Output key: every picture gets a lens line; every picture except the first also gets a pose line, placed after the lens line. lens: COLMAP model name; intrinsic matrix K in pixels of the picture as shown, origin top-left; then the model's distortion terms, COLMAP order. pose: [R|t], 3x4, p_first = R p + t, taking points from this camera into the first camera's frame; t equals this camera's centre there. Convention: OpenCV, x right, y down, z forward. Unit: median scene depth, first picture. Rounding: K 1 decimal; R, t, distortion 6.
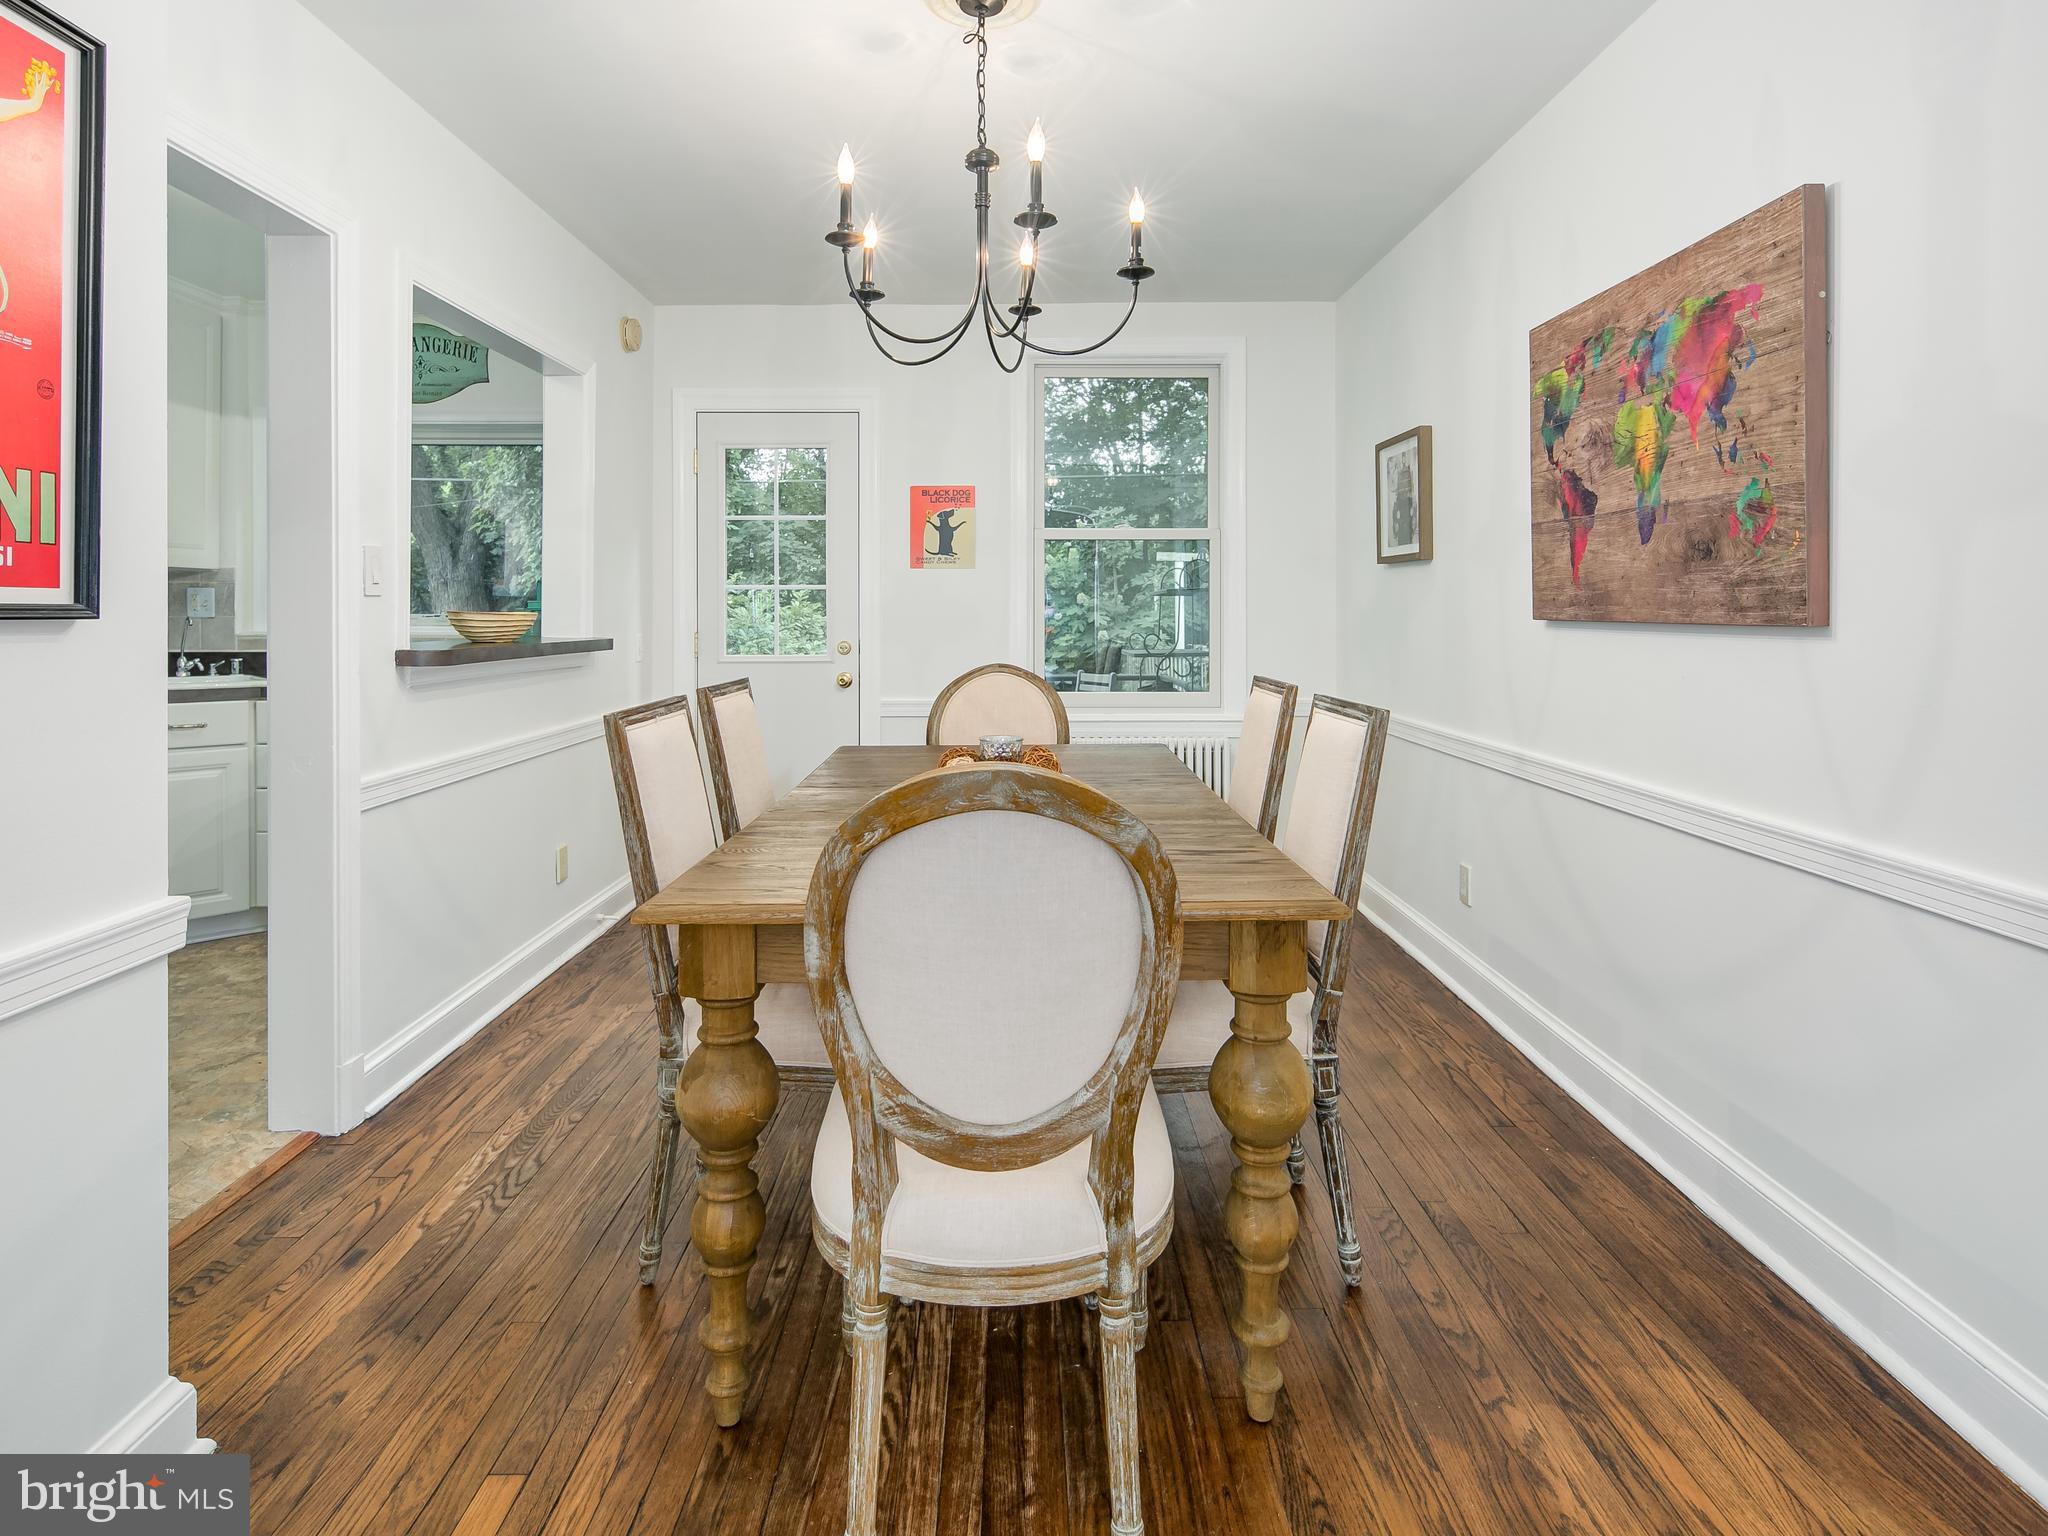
lens RADIAL K [[1128.7, 0, 1009.6], [0, 1128.7, 608.4], [0, 0, 1]] dist [0.007701, -0.006250]
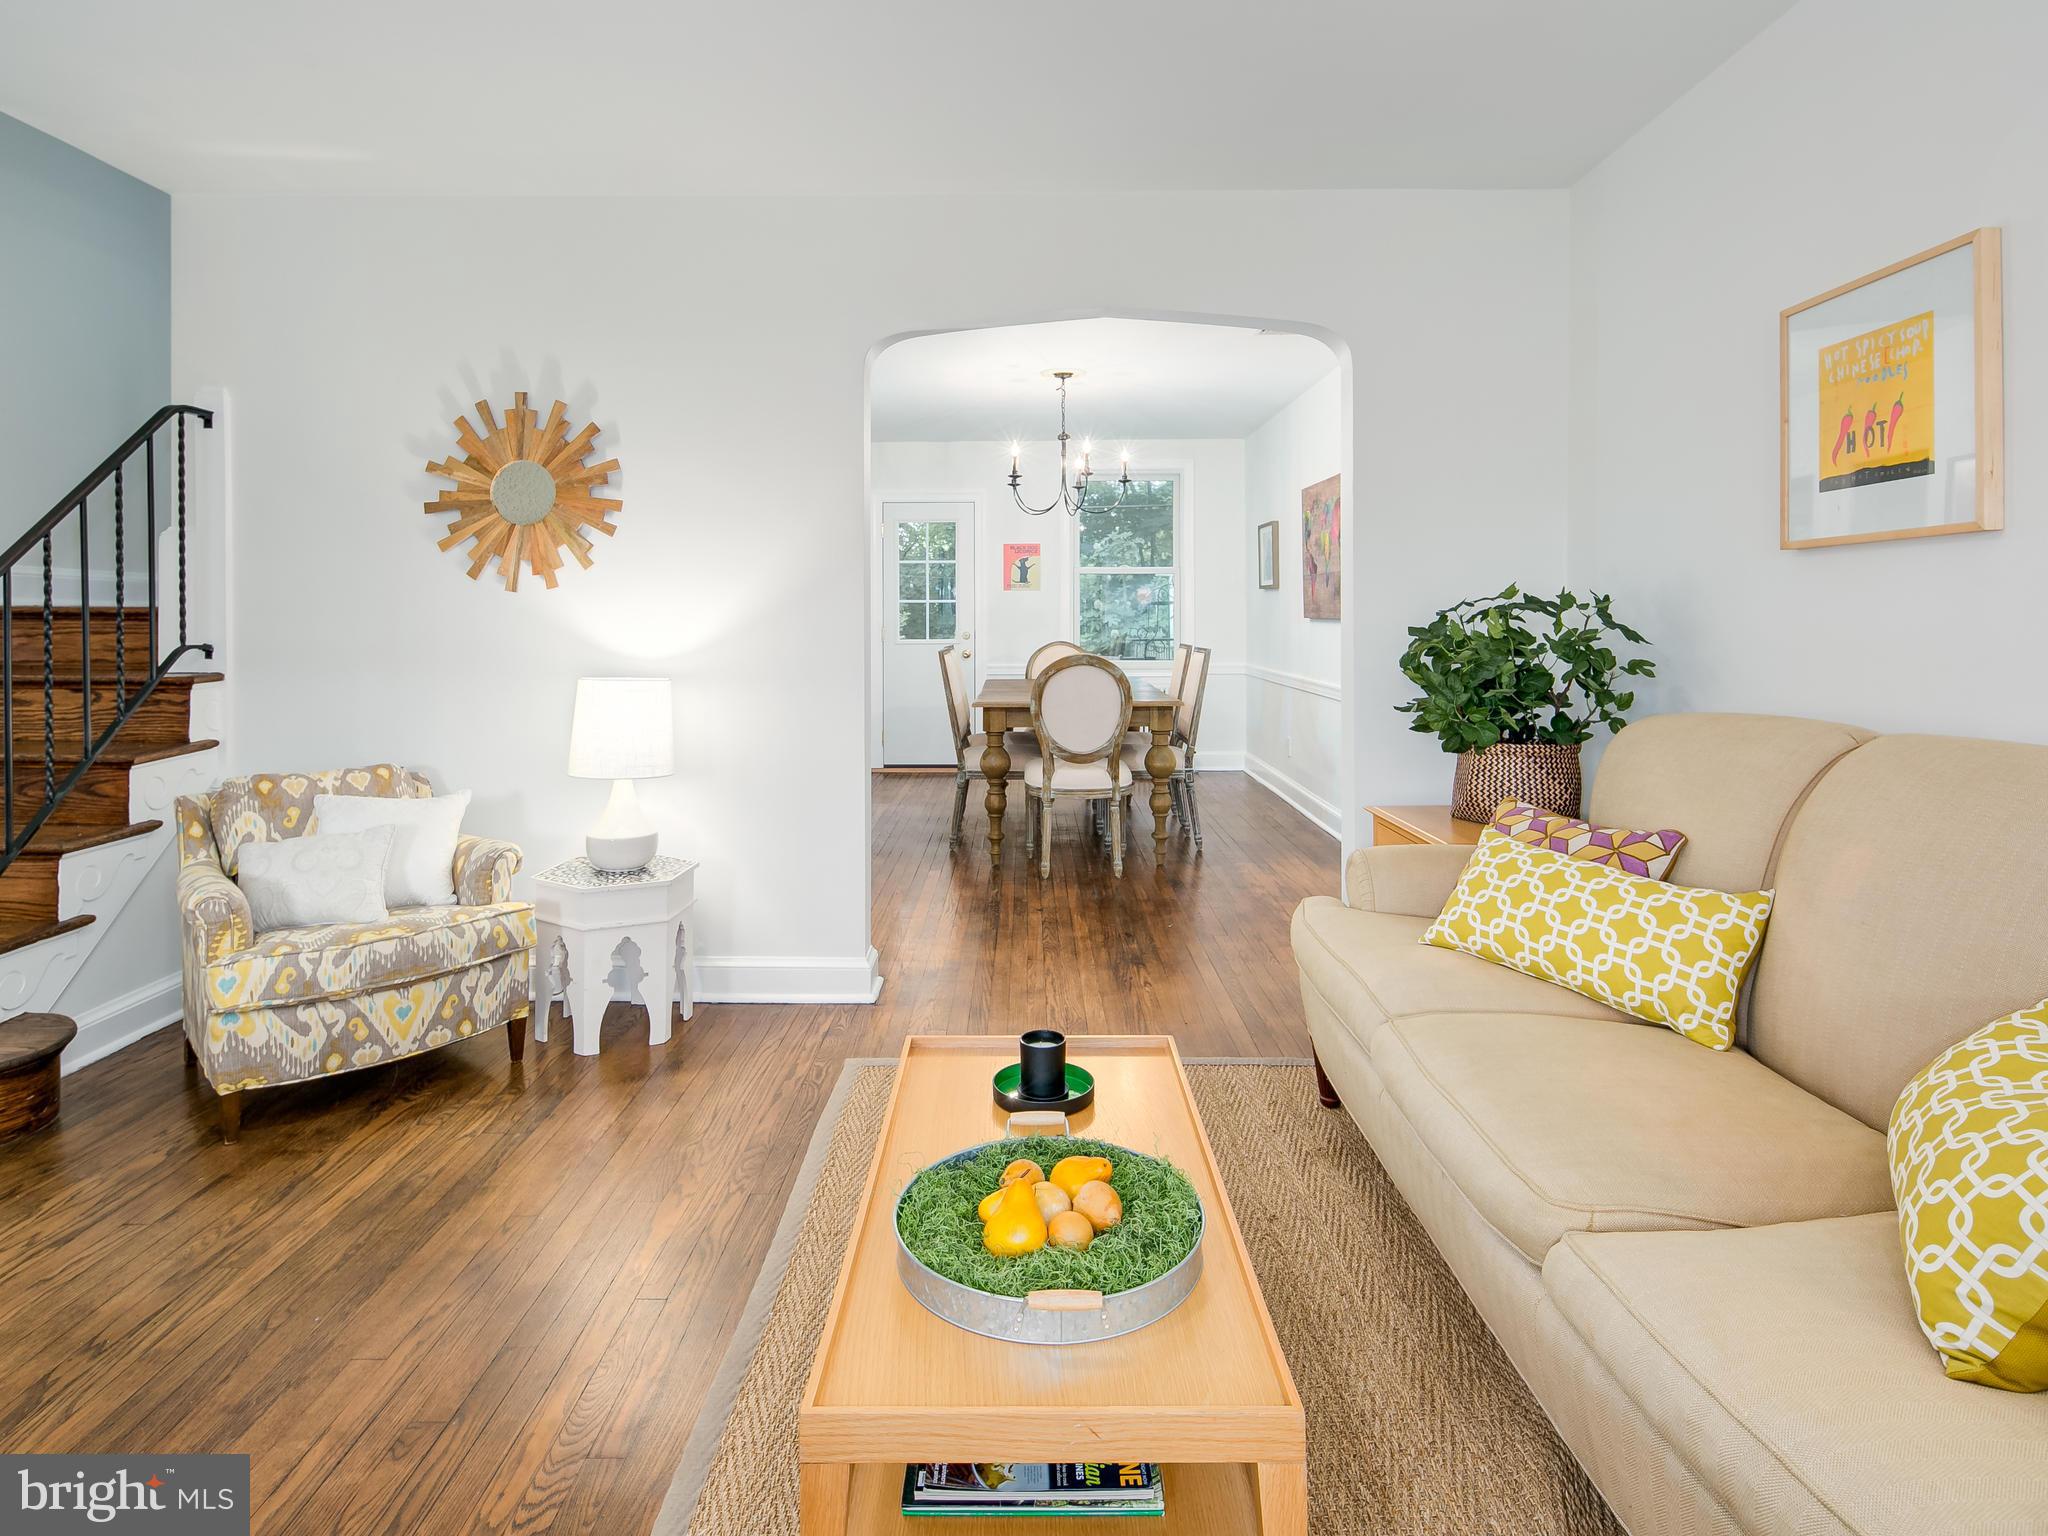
lens RADIAL K [[1128.7, 0, 1017.7], [0, 1128.7, 603.6], [0, 0, 1]] dist [0.007701, -0.006250]
pose [[0.999986, -0.001635, -0.005049, -0.106007], [0.001597, 0.999971, -0.007503, -0.003431], [0.005061, 0.007495, 0.999959, -1.411489]]
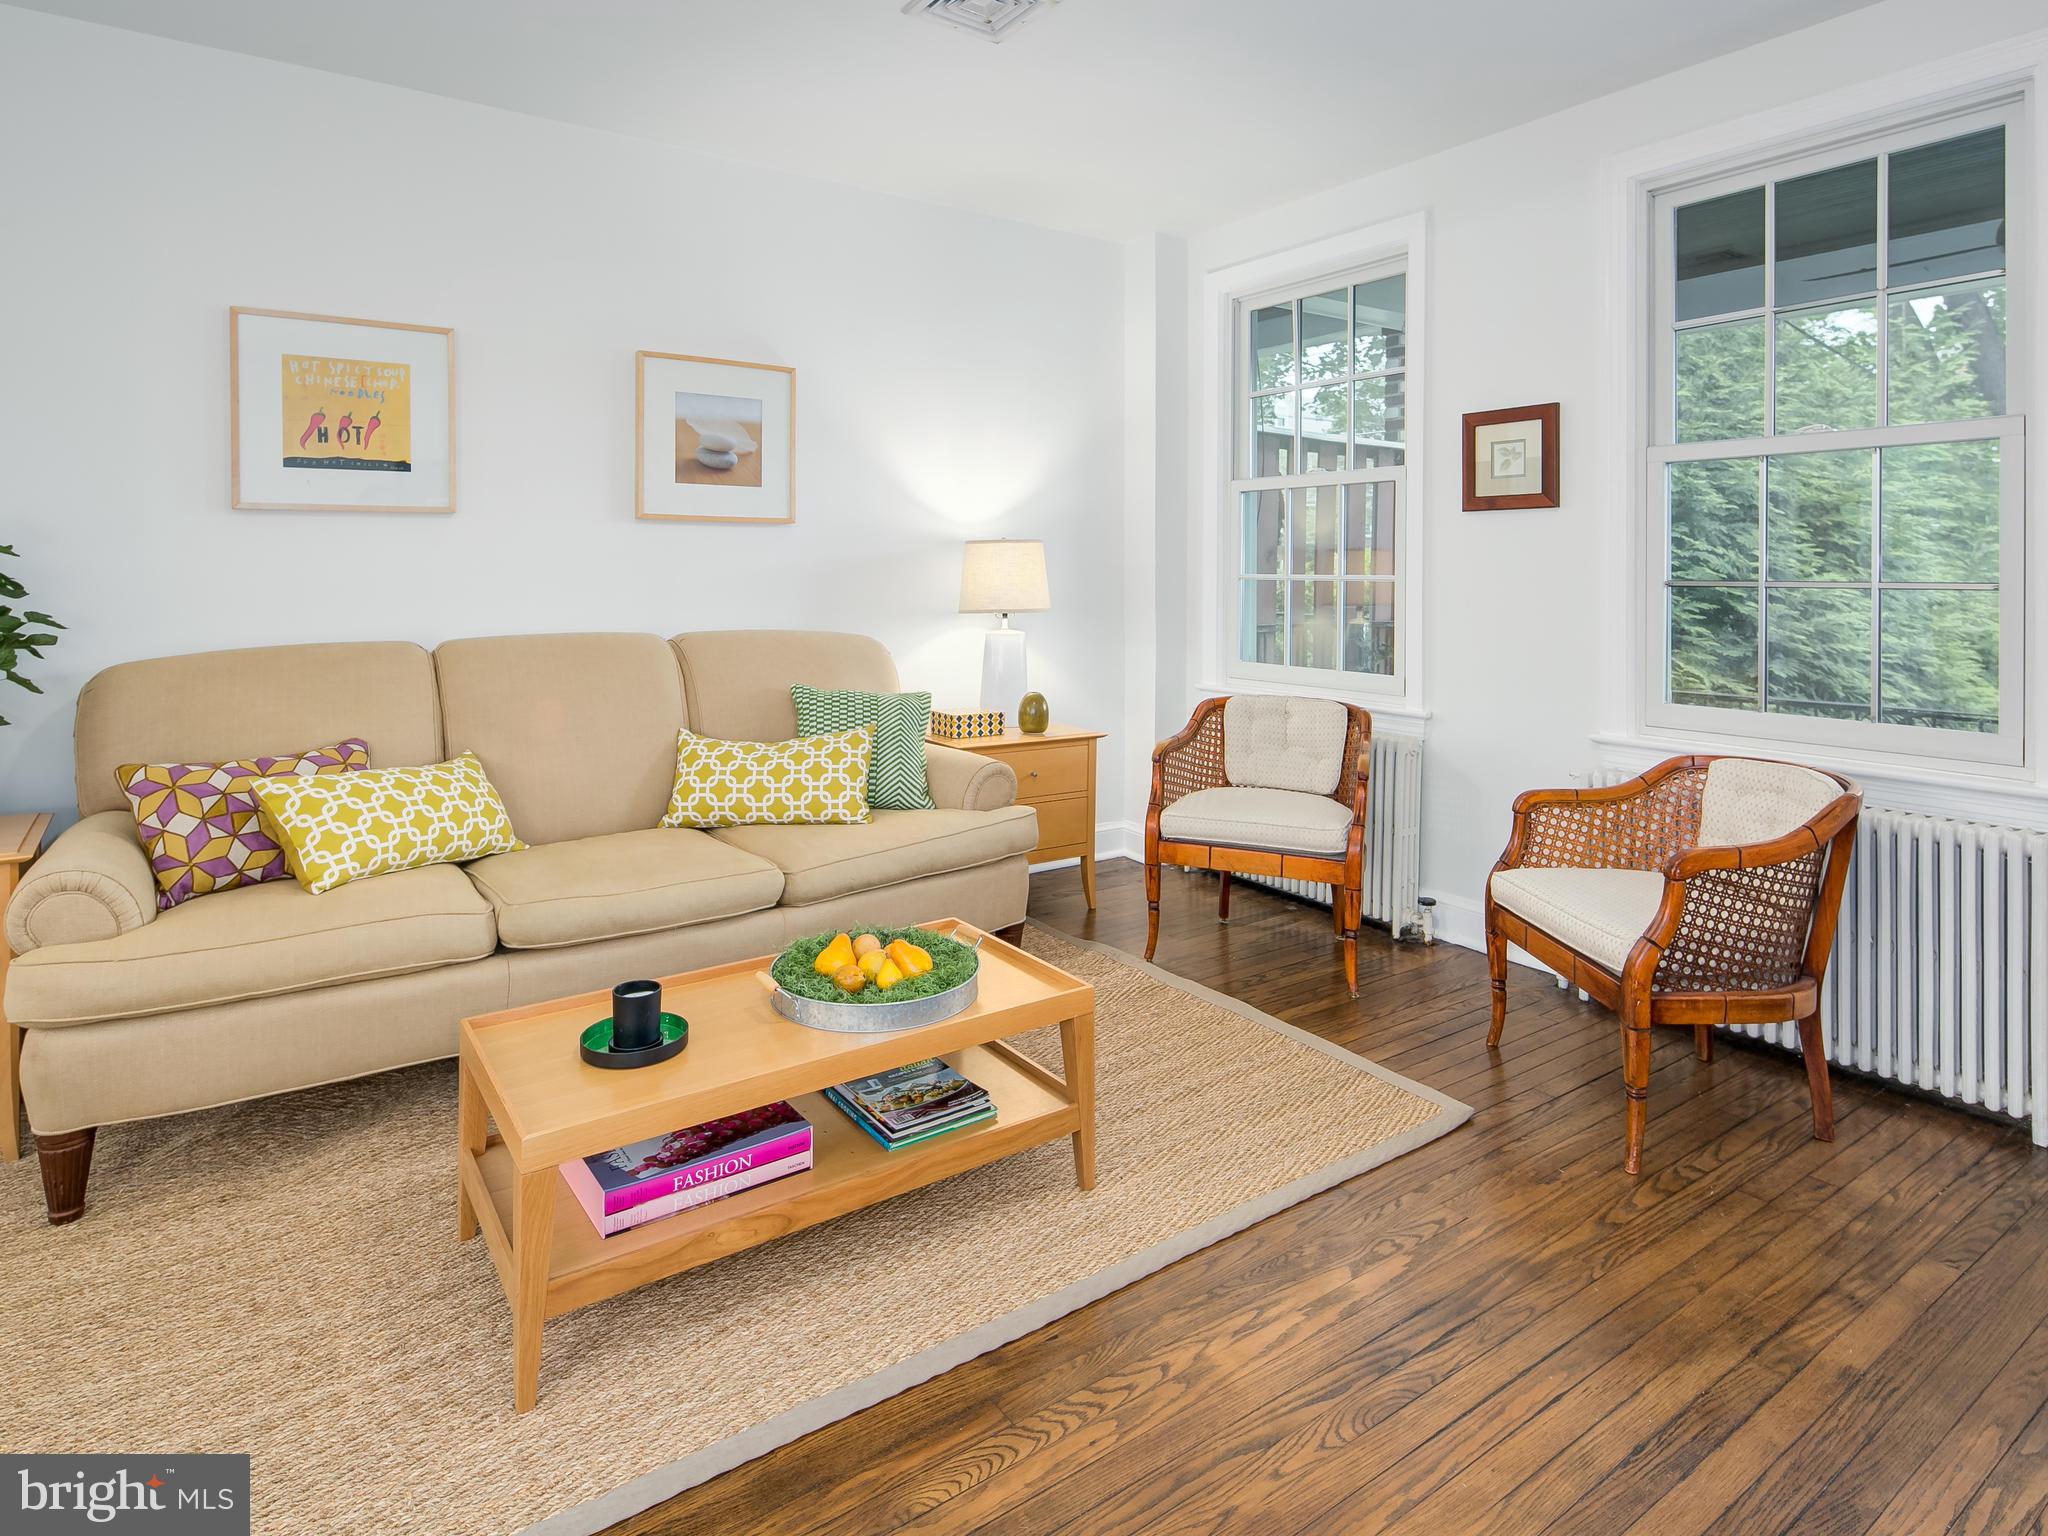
lens RADIAL K [[1128.7, 0, 1016.2], [0, 1128.7, 576.3], [0, 0, 1]] dist [0.007701, -0.006250]
pose [[-0.572779, -0.006719, 0.819682, -0.827470], [-0.005150, 0.999976, 0.004597, 0.002637], [-0.819694, -0.001588, -0.572800, -0.460309]]
